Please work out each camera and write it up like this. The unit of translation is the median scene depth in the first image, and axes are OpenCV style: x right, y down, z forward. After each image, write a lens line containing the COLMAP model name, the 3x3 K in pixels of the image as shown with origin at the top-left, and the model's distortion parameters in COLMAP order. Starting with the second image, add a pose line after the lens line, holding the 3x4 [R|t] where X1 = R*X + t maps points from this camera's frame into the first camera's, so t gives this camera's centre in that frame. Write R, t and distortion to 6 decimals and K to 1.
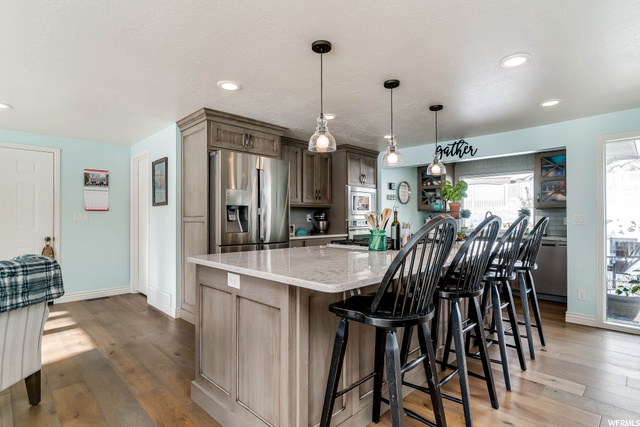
lens RADIAL K [[330.2, 0, 318.9], [0, 330.2, 212.6], [0, 0, 1]] dist [-0.010451, 0.001635]
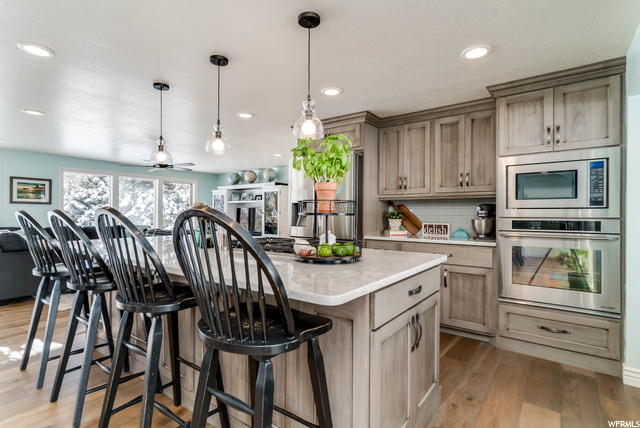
lens RADIAL K [[330.2, 0, 316.8], [0, 330.2, 212.2], [0, 0, 1]] dist [-0.010451, 0.001635]
pose [[0.131586, 0.002473, -0.991302, 0.613800], [0.017301, 0.999839, 0.004791, 0.004140], [0.991154, -0.017781, 0.131522, 0.627608]]
